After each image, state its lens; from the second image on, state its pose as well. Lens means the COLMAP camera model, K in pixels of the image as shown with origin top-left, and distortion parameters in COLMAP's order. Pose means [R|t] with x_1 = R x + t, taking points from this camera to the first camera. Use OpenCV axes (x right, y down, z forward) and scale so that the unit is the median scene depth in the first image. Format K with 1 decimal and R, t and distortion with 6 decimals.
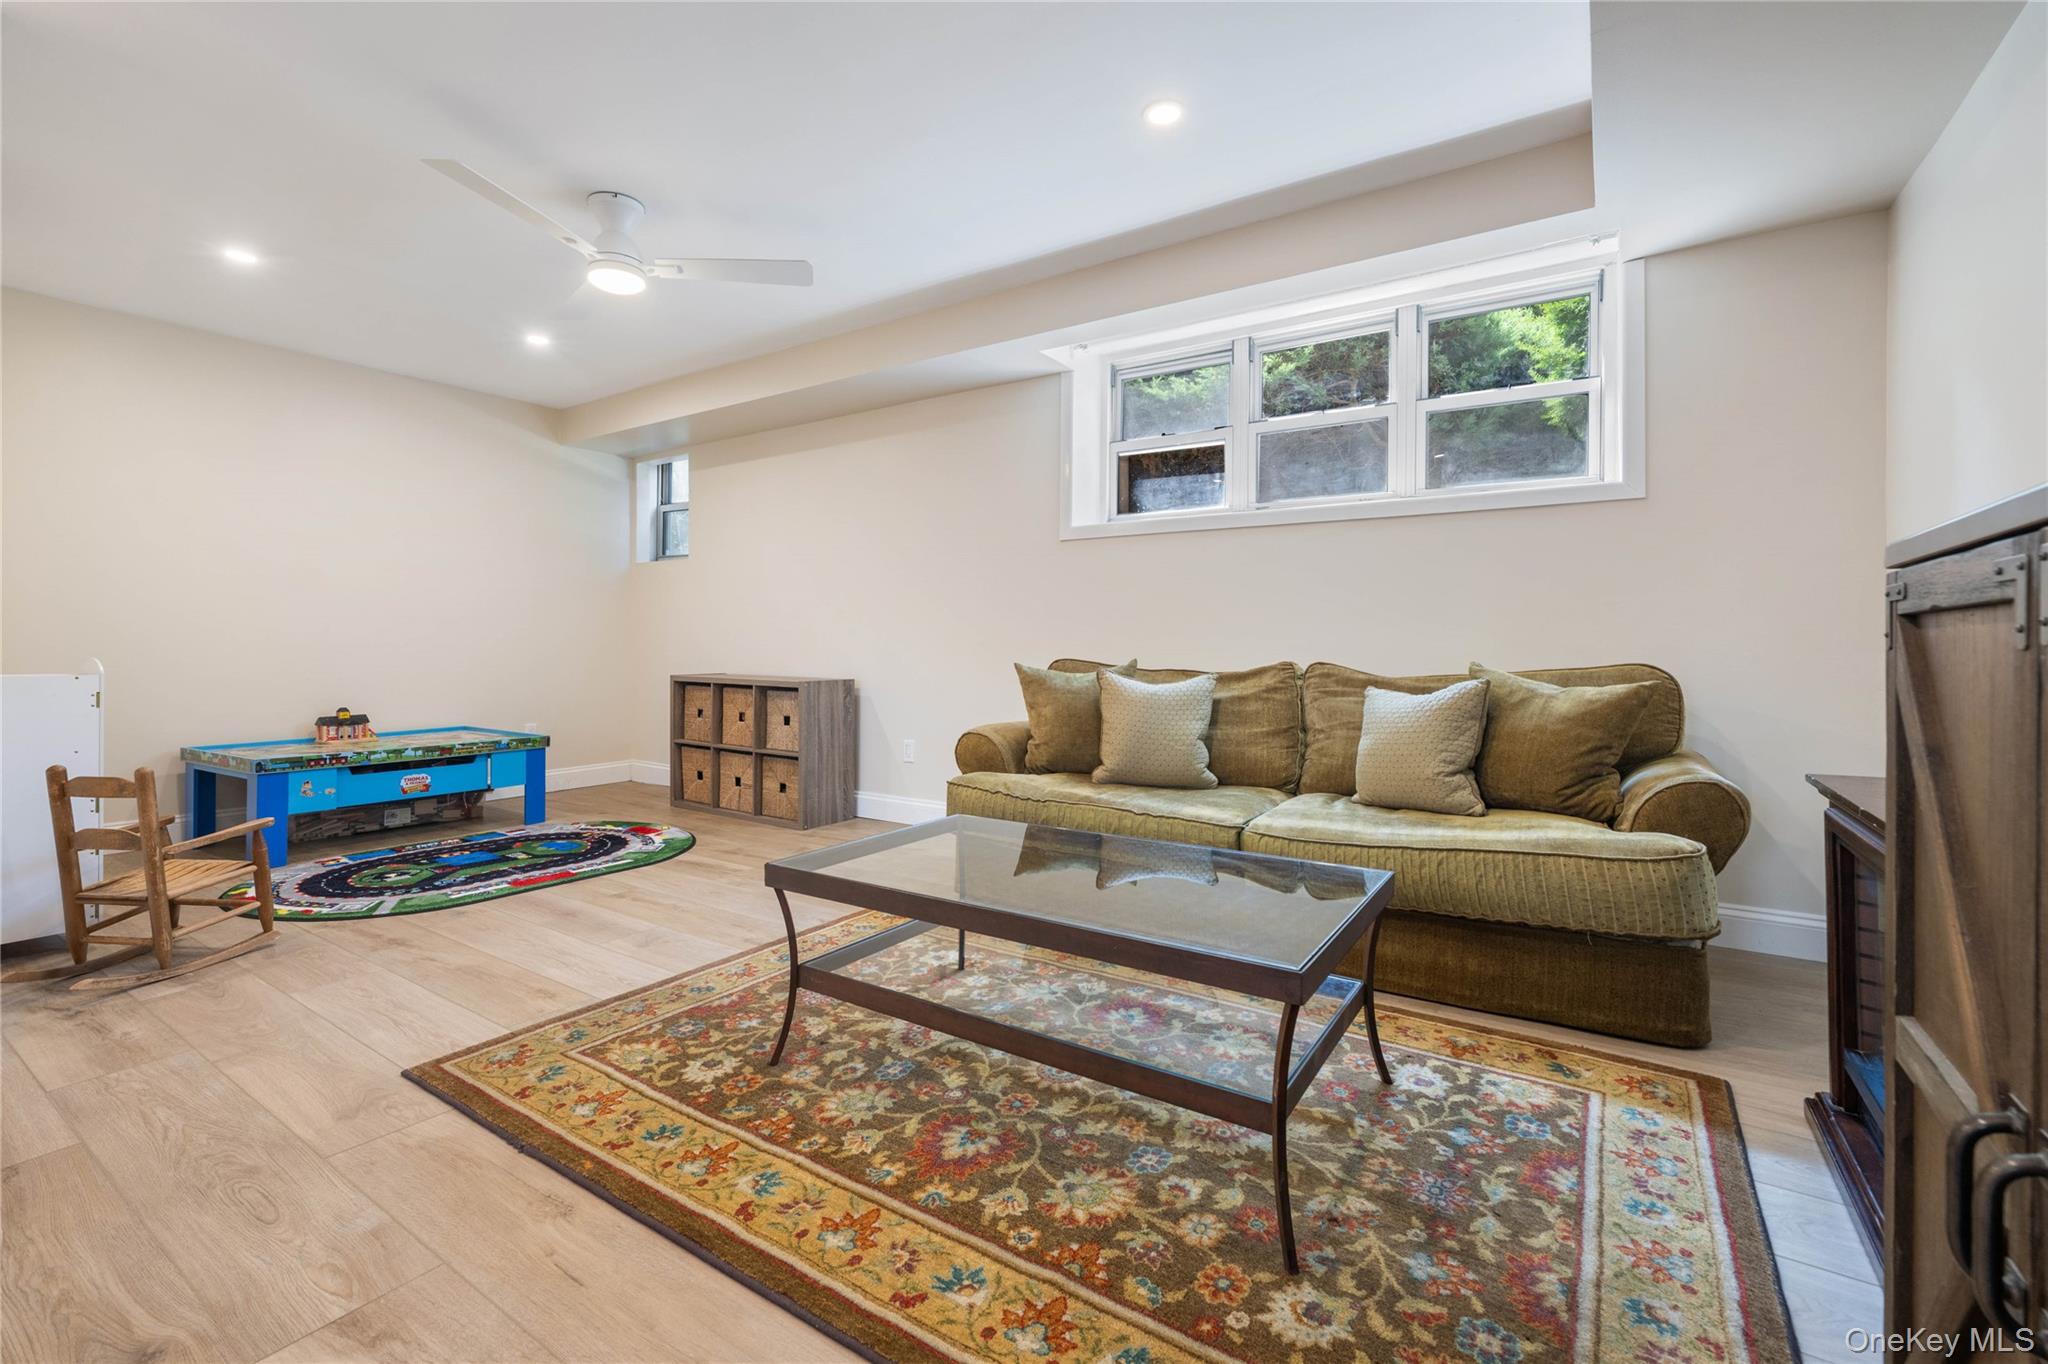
lens RADIAL K [[885.0, 0, 1021.1], [0, 885.0, 666.6], [0, 0, 1]] dist [-0.000655, -0.000155]
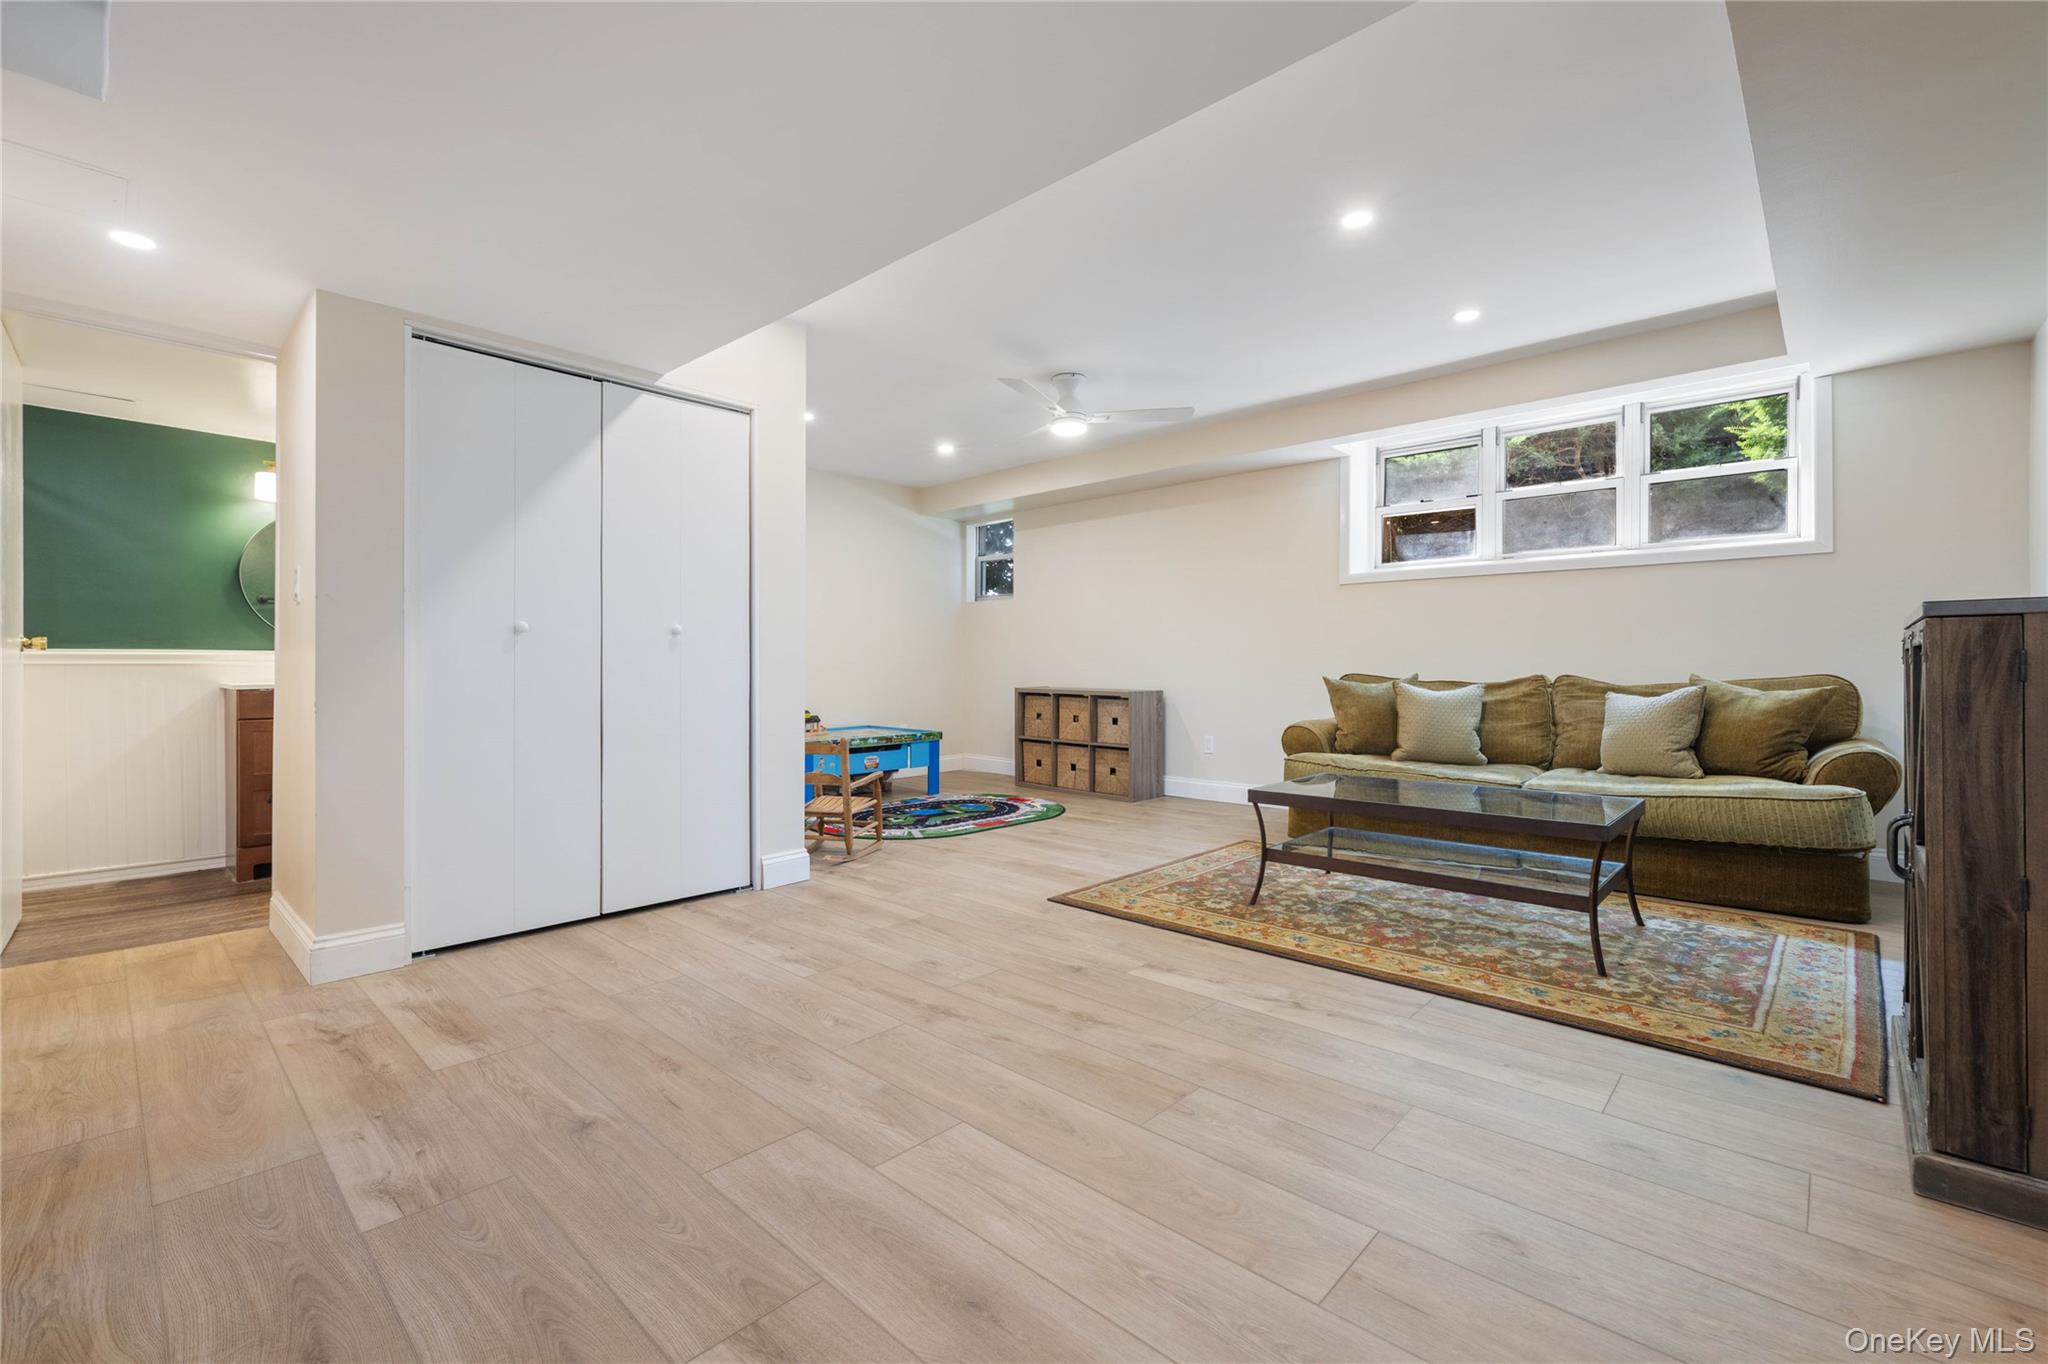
lens RADIAL K [[874.2, 0, 1024.0], [0, 874.2, 682.0], [0, 0, 1]] dist [0.001171, 0.000338]
pose [[0.986210, -0.002869, -0.165475, -0.271123], [0.002363, 0.999992, -0.003249, 0.008568], [0.165483, 0.002813, 0.986209, -0.483892]]
